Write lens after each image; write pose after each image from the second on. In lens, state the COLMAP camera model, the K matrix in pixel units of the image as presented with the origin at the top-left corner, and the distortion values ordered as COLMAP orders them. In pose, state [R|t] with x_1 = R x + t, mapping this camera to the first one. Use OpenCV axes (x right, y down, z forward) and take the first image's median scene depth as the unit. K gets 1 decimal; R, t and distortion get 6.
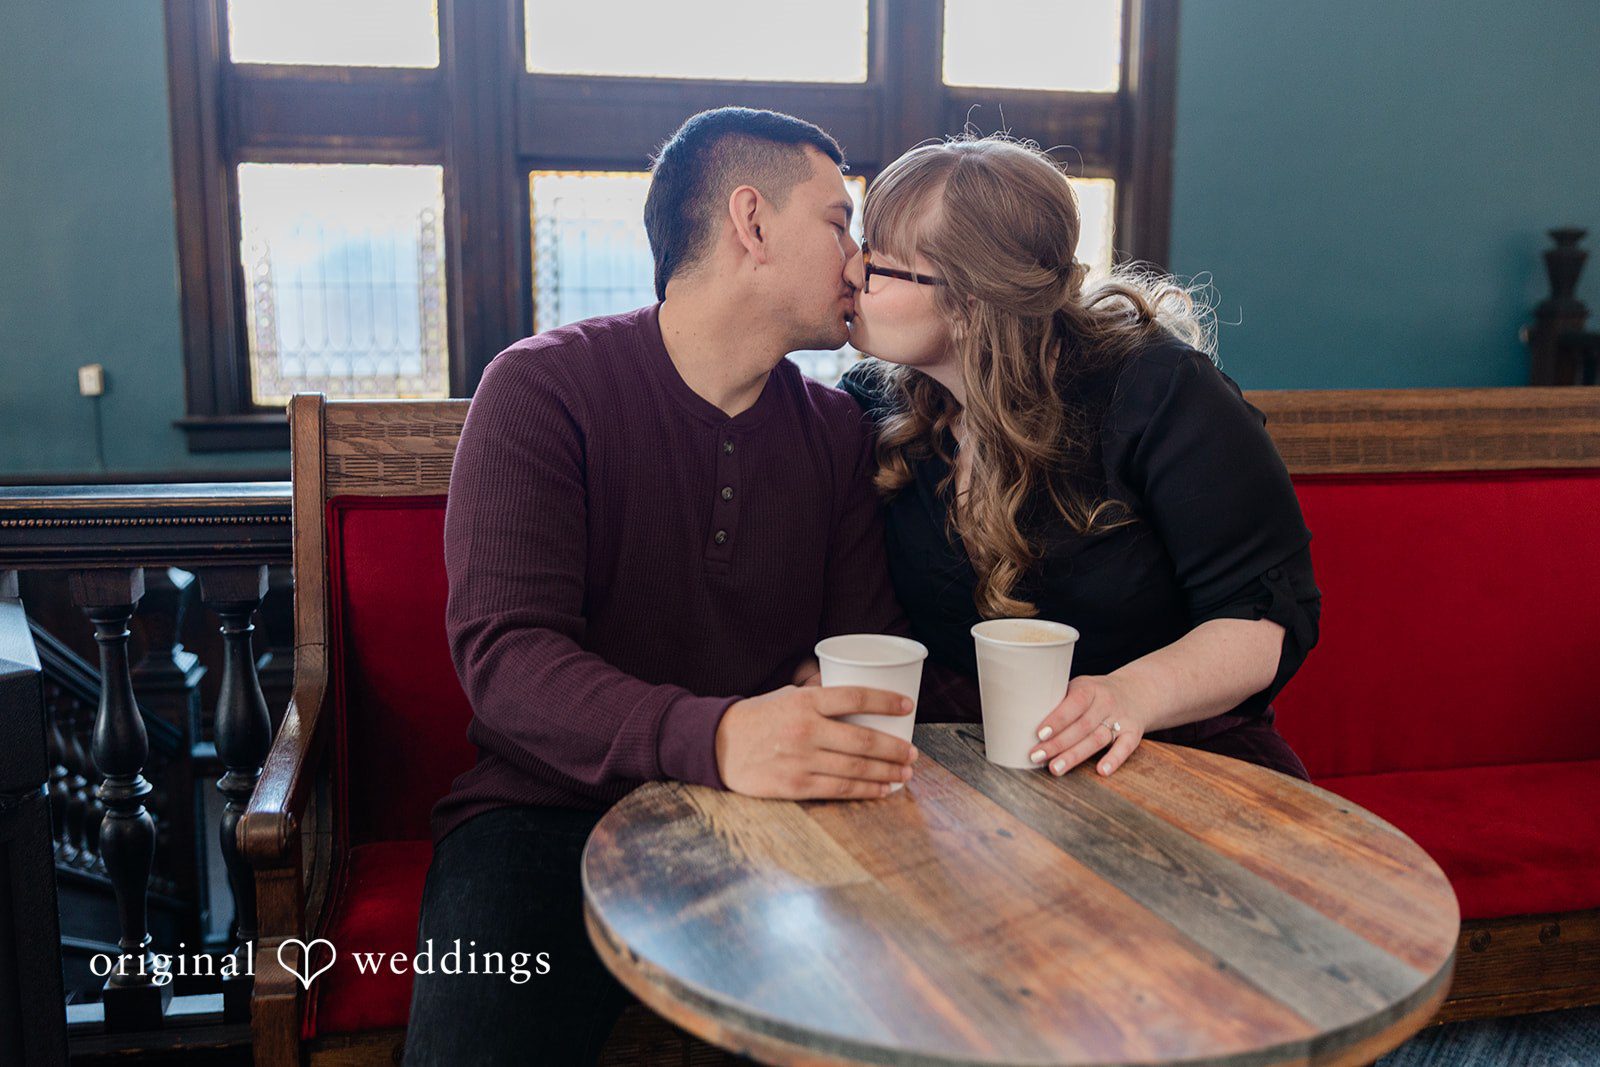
lens RADIAL K [[1430.0, 0, 786.2], [0, 1430.0, 538.6], [0, 0, 1]] dist [0.011410, -0.027416]
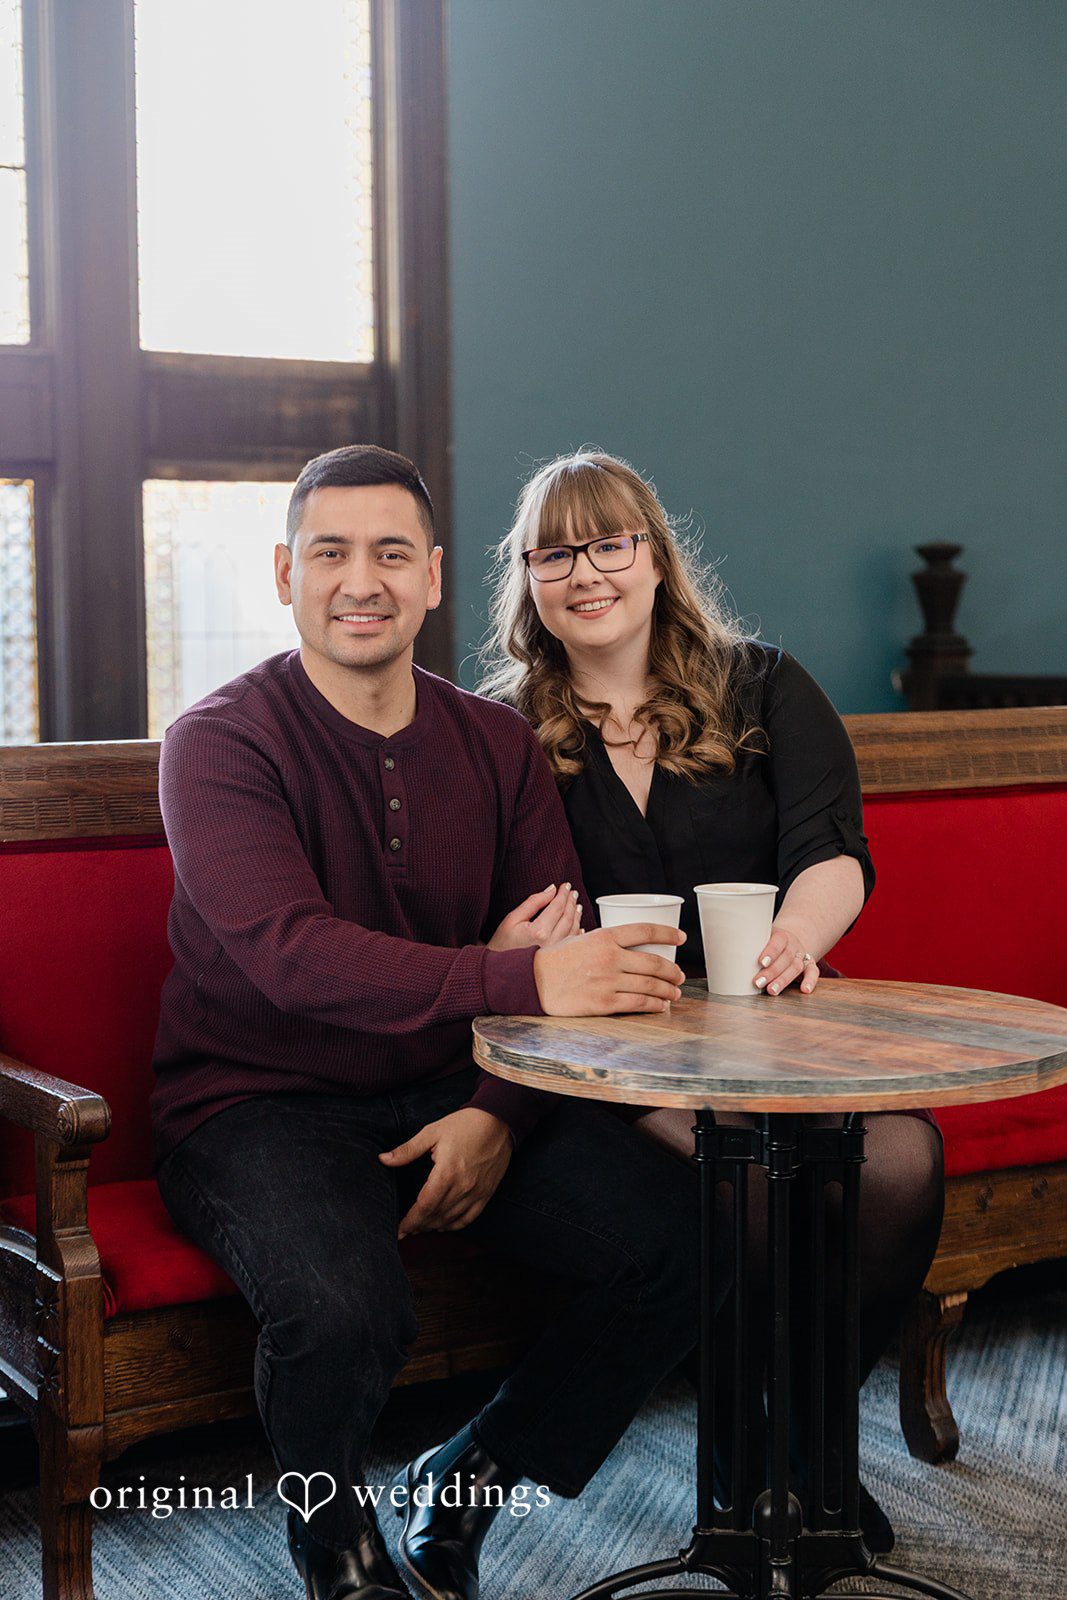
lens RADIAL K [[2039.7, 0, 532.0], [0, 2039.7, 800.7], [0, 0, 1]] dist [-0.021226, 0.000000]
pose [[0.957563, -0.040215, 0.285405, -0.421606], [0.065904, 0.994535, -0.080980, 0.100846], [-0.280589, 0.096352, 0.954980, -0.550162]]
